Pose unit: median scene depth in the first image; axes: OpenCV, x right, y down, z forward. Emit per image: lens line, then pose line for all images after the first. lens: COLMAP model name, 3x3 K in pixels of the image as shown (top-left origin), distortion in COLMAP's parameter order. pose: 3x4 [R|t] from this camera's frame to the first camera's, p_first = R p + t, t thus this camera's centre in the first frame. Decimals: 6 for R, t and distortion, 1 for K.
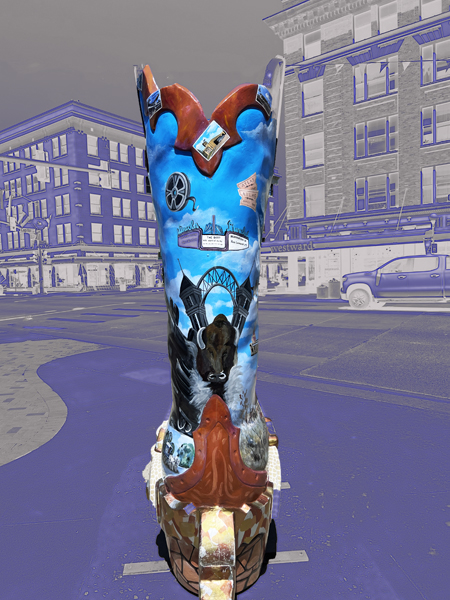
lens RADIAL K [[448.3, 0, 225.5], [0, 448.3, 296.8], [0, 0, 1]] dist [0.014030, 0.012055]
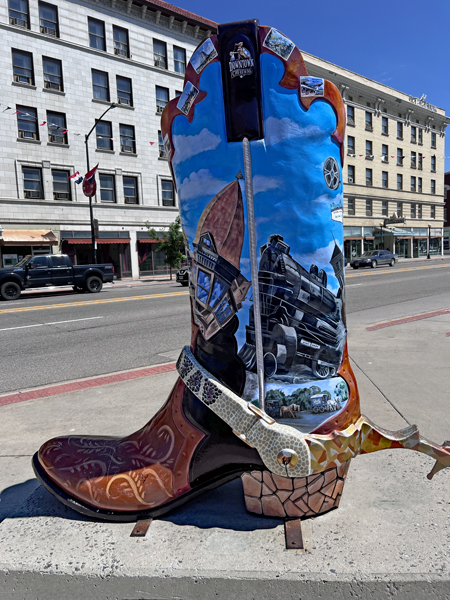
lens RADIAL K [[448.3, 0, 225.8], [0, 448.3, 300.9], [0, 0, 1]] dist [0.014030, 0.012055]
pose [[0.221788, -0.075191, 0.972191, -1.323332], [0.089136, 0.994411, 0.056575, 0.008527], [-0.971012, 0.074110, 0.227251, 1.004710]]
